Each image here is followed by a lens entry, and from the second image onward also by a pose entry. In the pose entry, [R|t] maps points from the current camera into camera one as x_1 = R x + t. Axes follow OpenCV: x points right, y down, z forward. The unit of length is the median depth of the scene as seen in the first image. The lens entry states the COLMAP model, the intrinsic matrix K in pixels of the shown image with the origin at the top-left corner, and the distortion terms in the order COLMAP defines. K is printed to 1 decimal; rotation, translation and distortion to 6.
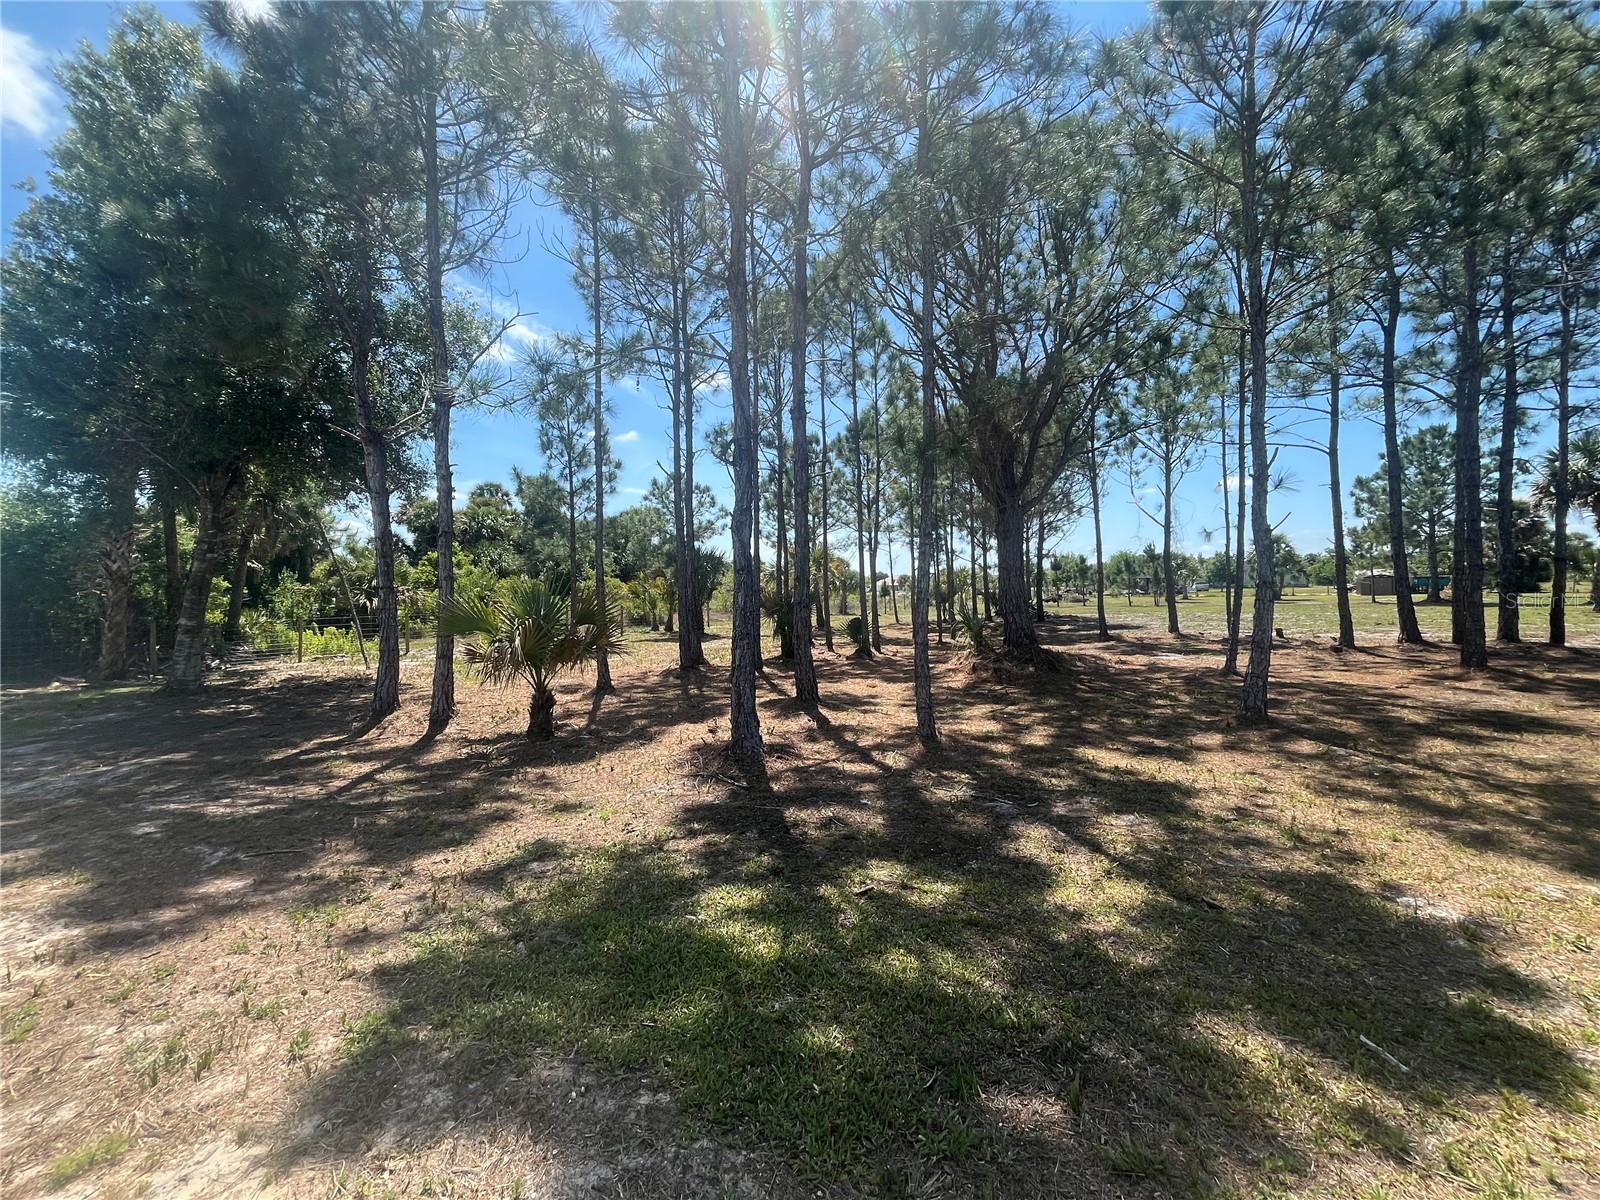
lens RADIAL K [[647.2, 0, 797.6], [0, 647.2, 594.1], [0, 0, 1]] dist [-0.003074, -0.000036]
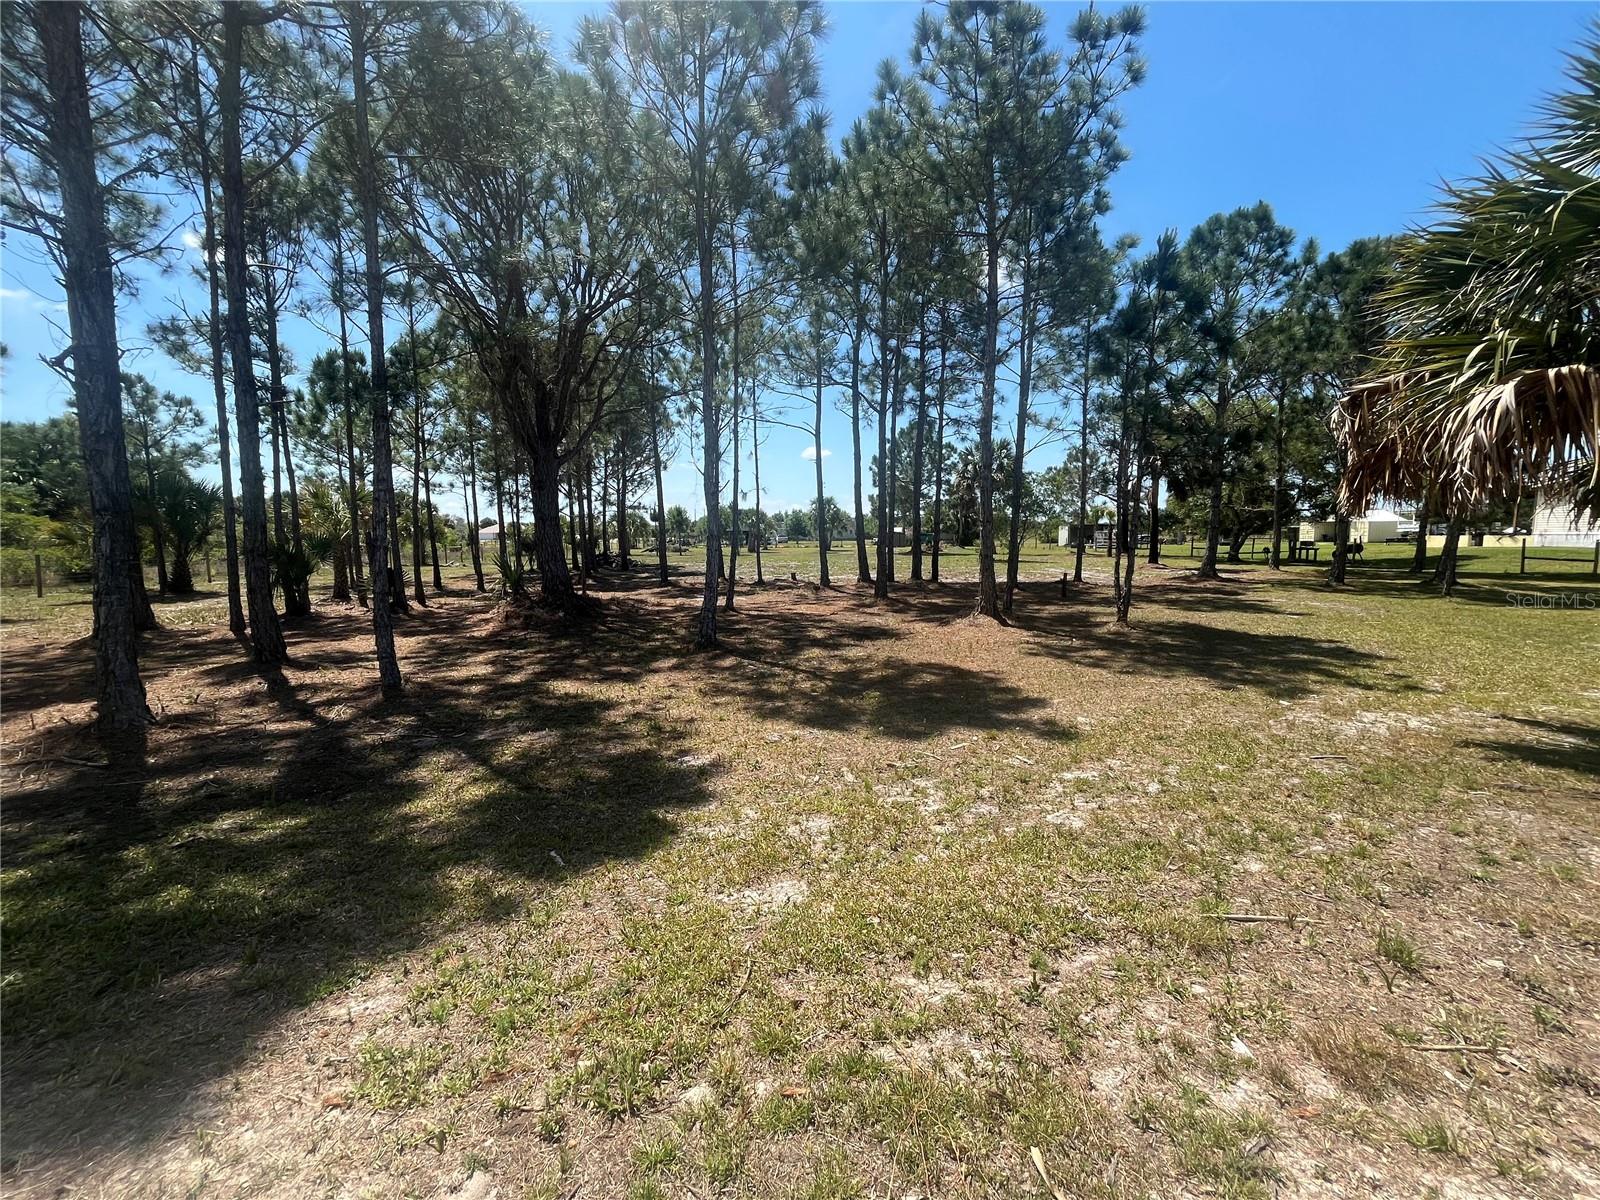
lens RADIAL K [[647.2, 0, 797.6], [0, 647.2, 594.1], [0, 0, 1]] dist [-0.003074, -0.000036]
pose [[0.841425, -0.033490, 0.539335, 0.115910], [-0.008578, 0.997124, 0.075299, -0.000252], [-0.540306, -0.067985, 0.838718, -0.094720]]
